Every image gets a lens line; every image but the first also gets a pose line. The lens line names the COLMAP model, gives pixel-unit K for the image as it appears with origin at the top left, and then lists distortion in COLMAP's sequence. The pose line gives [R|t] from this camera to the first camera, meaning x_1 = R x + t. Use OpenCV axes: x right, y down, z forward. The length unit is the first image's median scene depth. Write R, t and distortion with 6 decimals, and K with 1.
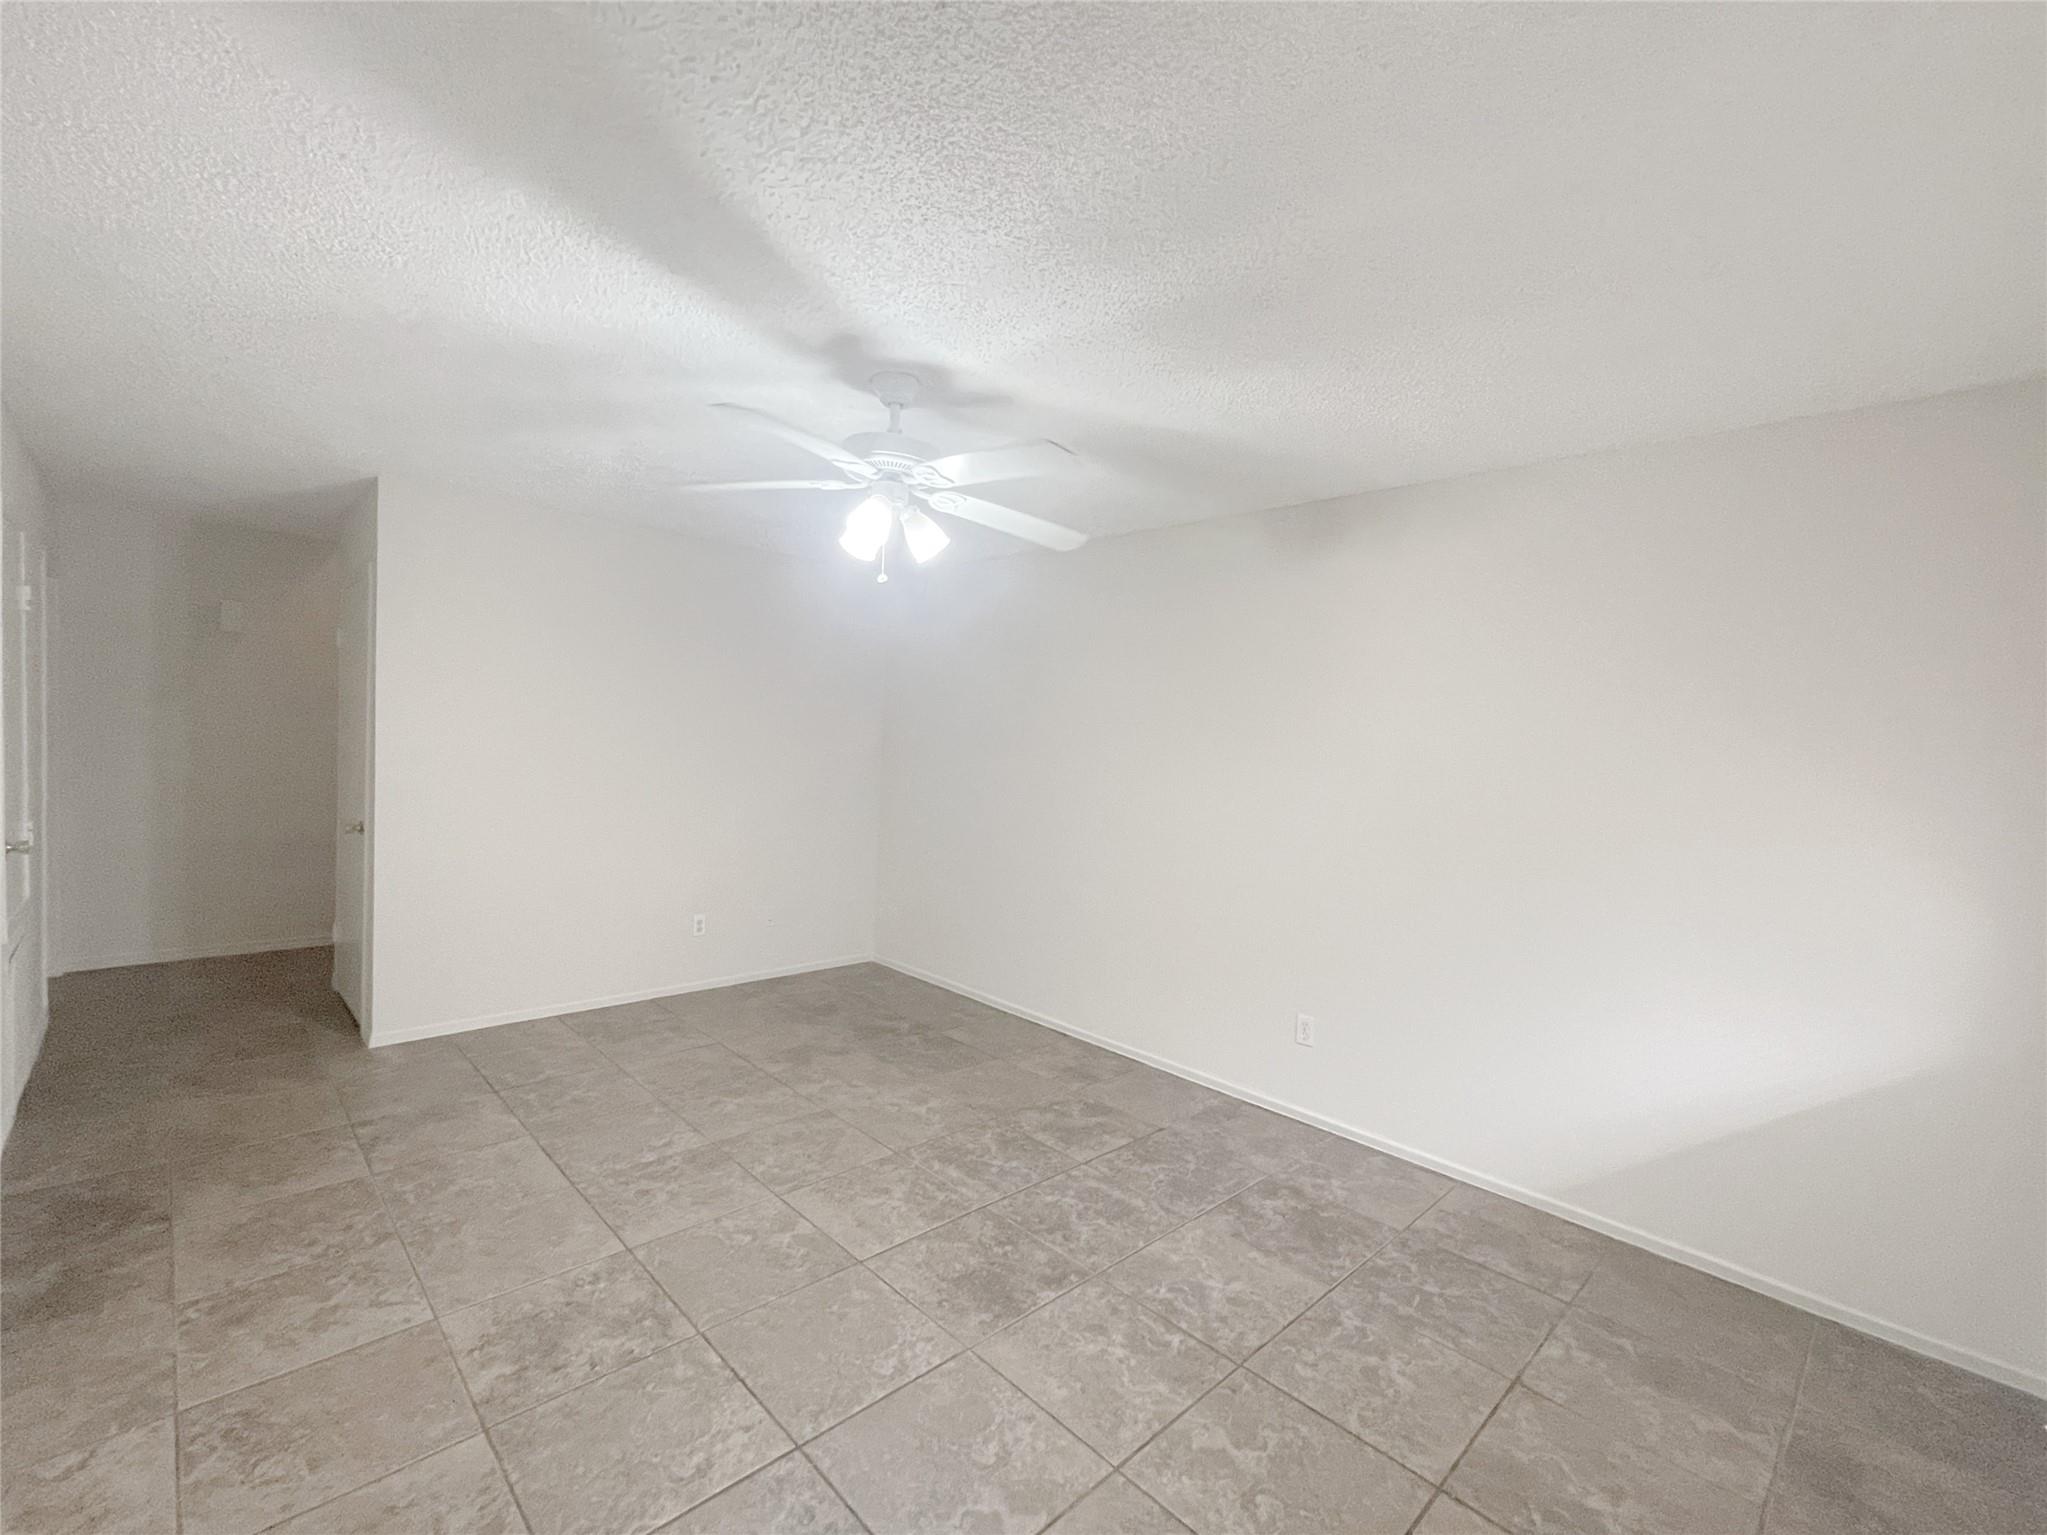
lens RADIAL K [[835.5, 0, 1019.3], [0, 835.5, 769.8], [0, 0, 1]] dist [-0.008415, -0.000386]
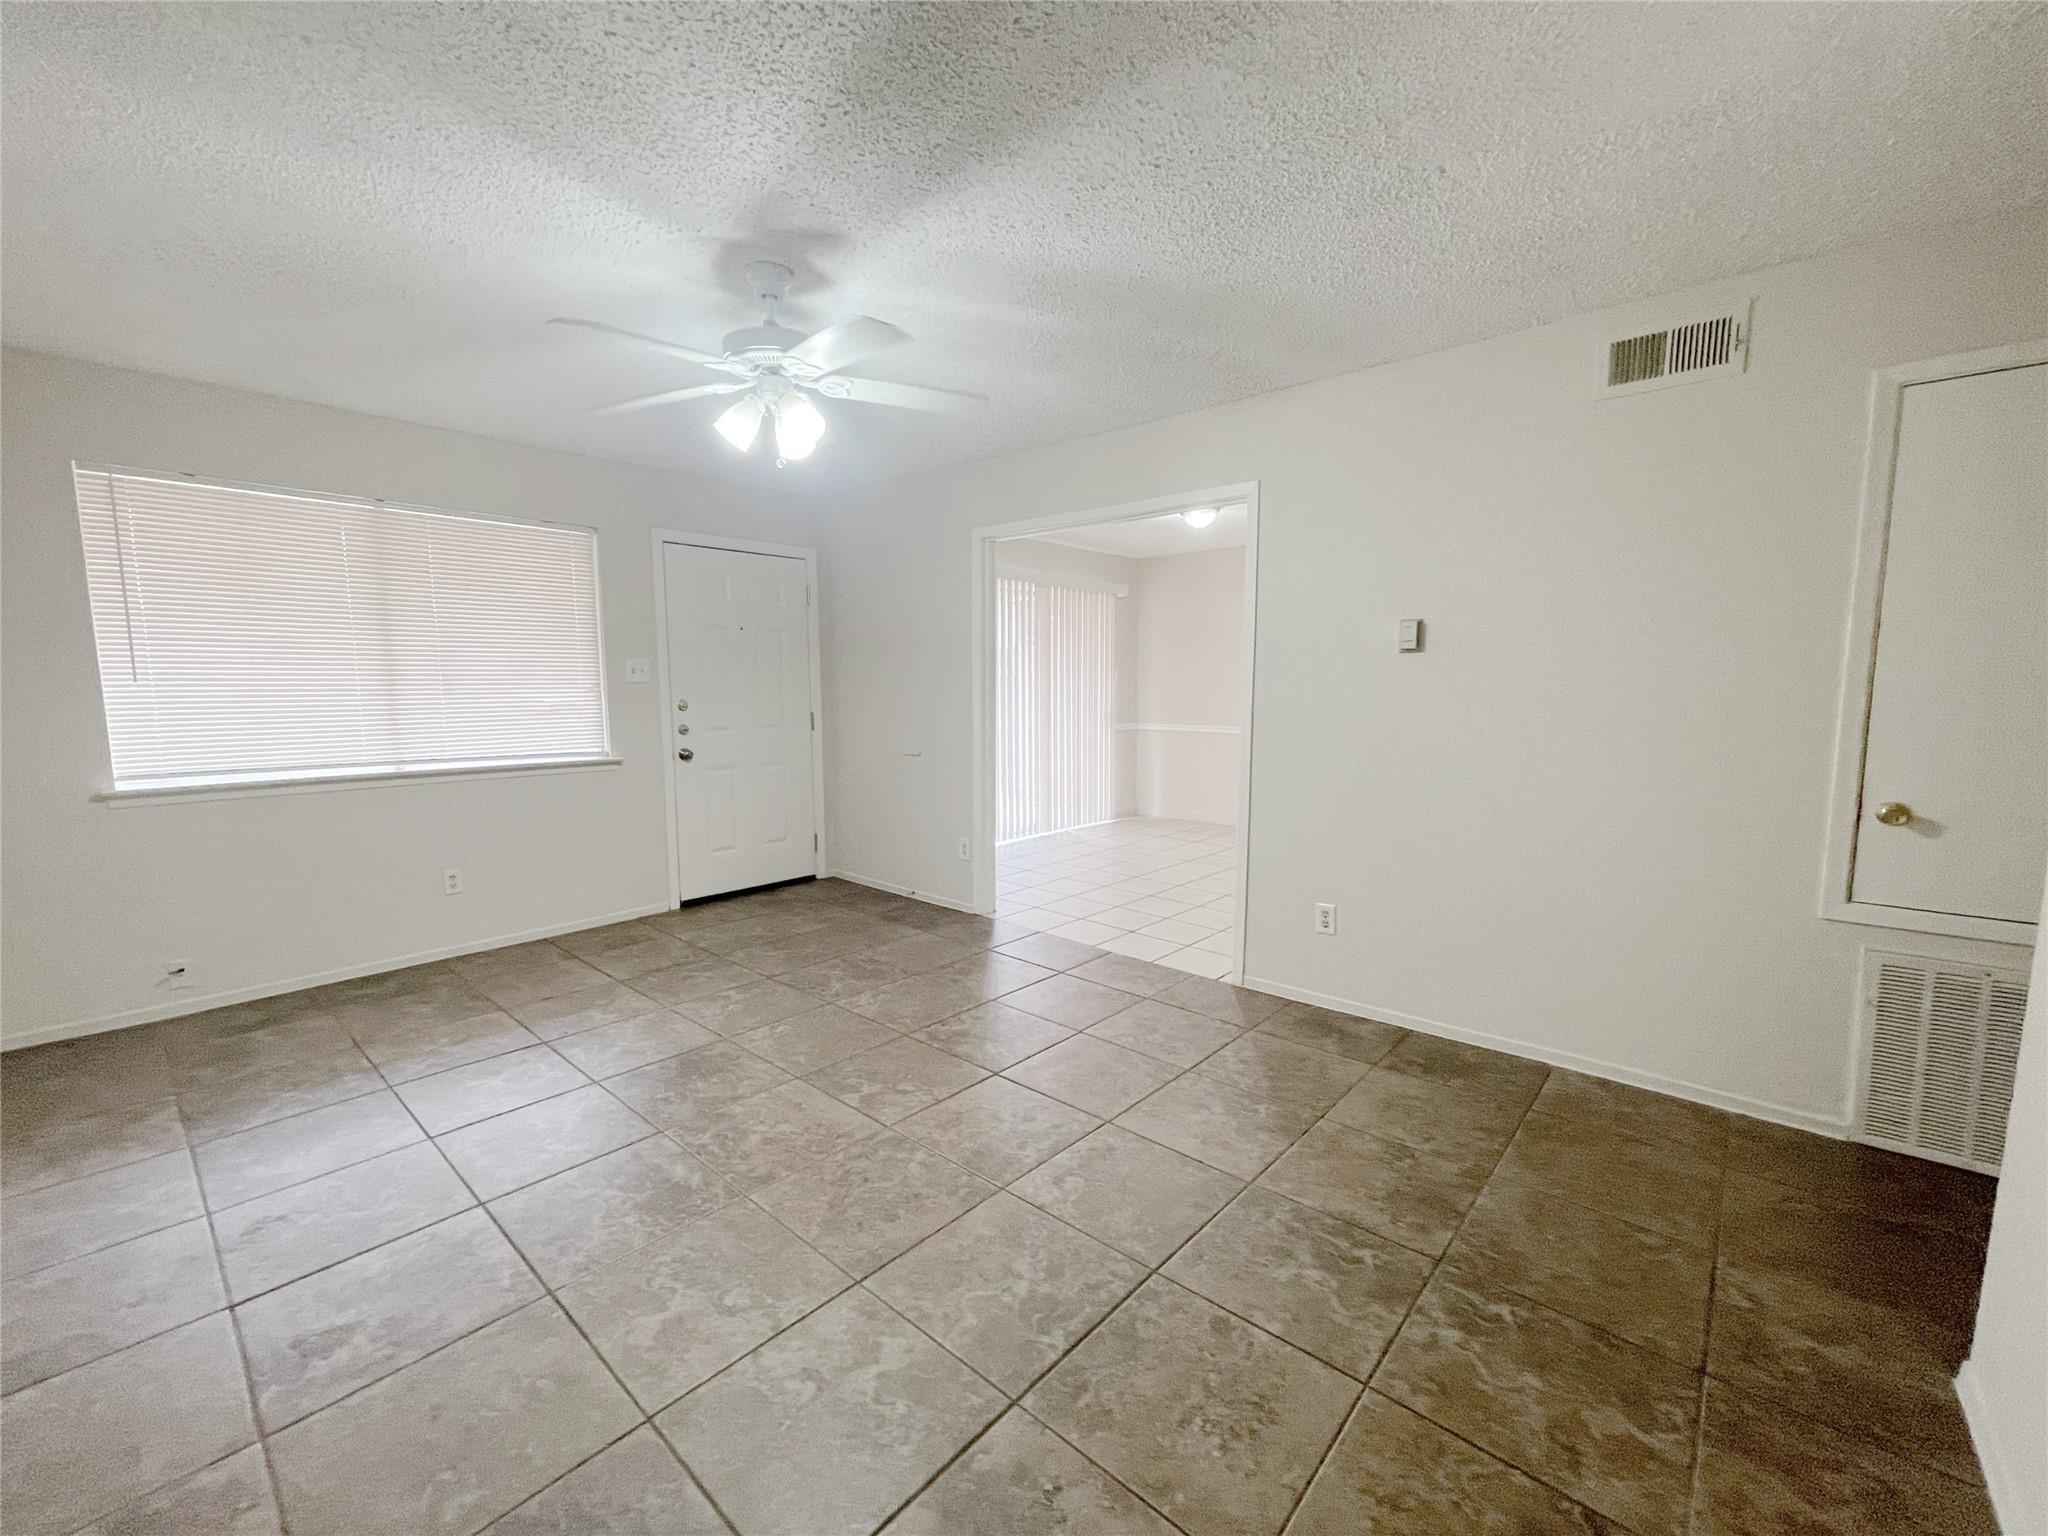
lens RADIAL K [[835.9, 0, 1030.6], [0, 835.9, 770.3], [0, 0, 1]] dist [-0.008415, -0.000386]
pose [[-0.996017, -0.039664, -0.079856, -0.361185], [-0.050431, 0.989193, 0.137675, -0.021205], [0.073533, 0.141154, -0.987253, 1.890330]]
